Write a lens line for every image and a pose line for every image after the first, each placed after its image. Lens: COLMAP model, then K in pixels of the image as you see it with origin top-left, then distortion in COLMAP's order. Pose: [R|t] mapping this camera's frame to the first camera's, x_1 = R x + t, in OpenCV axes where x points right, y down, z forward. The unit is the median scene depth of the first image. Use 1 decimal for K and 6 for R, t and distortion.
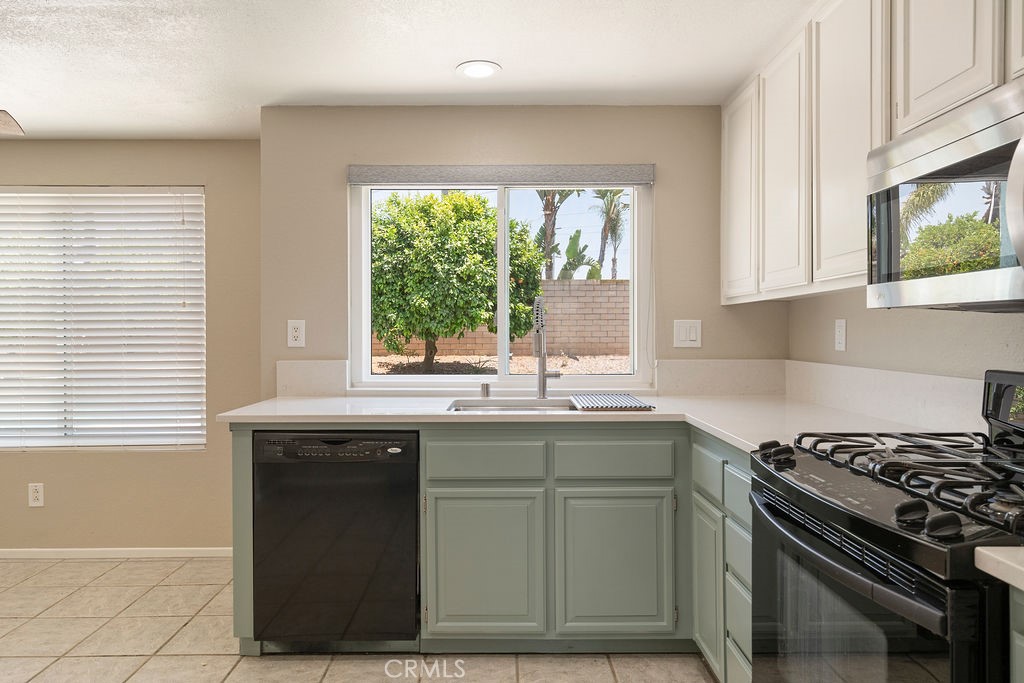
lens RADIAL K [[665.3, 0, 512.0], [0, 665.3, 341.5], [0, 0, 1]] dist [-0.001605, -0.000084]
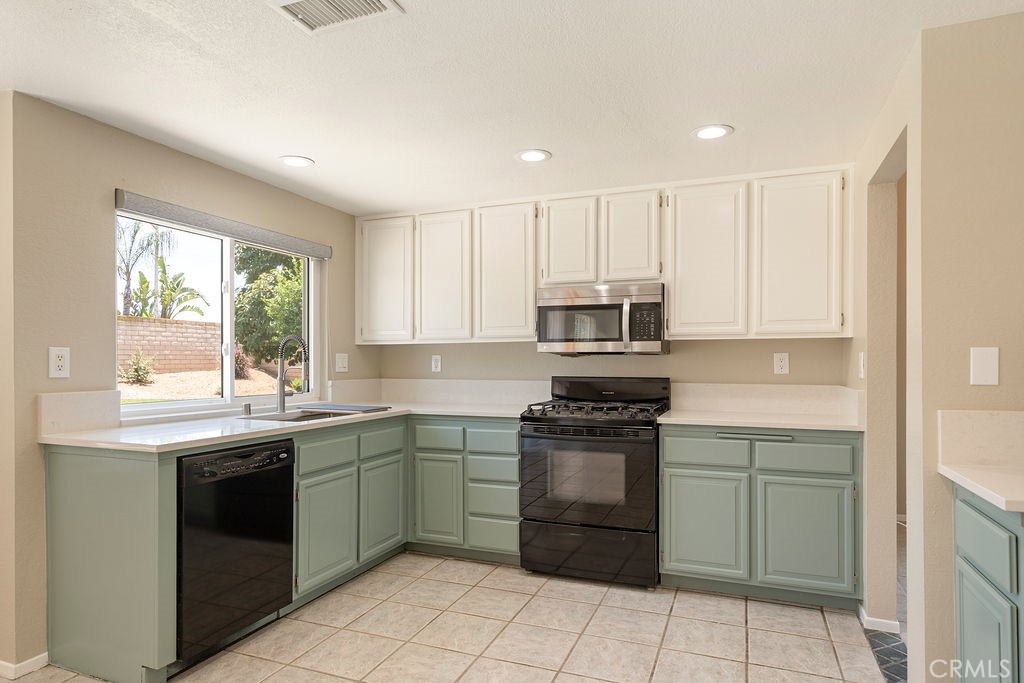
lens RADIAL K [[576.6, 0, 508.9], [0, 576.6, 372.7], [0, 0, 1]] dist [-0.005922, -0.000432]
pose [[0.380061, -0.015540, 0.924831, -0.949031], [0.013599, 0.999845, 0.011212, 0.001504], [-0.924861, 0.008315, 0.380213, 0.182650]]
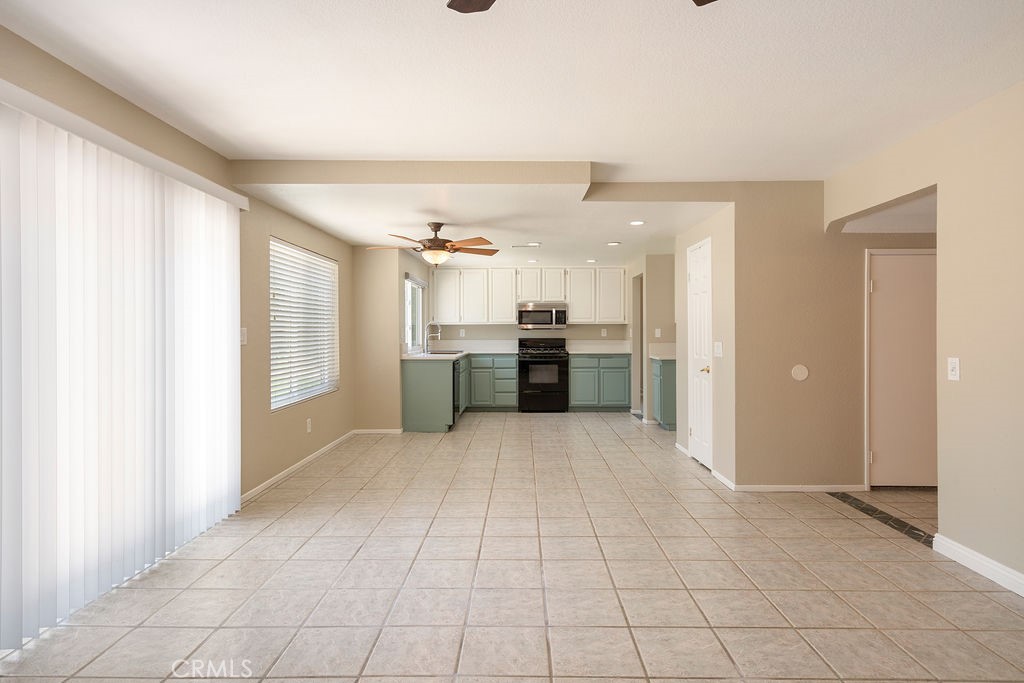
lens RADIAL K [[595.0, 0, 512.0], [0, 595.0, 341.5], [0, 0, 1]] dist [0.003003, 0.000277]
pose [[0.029705, -0.010264, 0.999506, -3.249820], [0.017139, 0.999806, 0.009757, 0.012473], [-0.999412, 0.016841, 0.029875, 0.578281]]
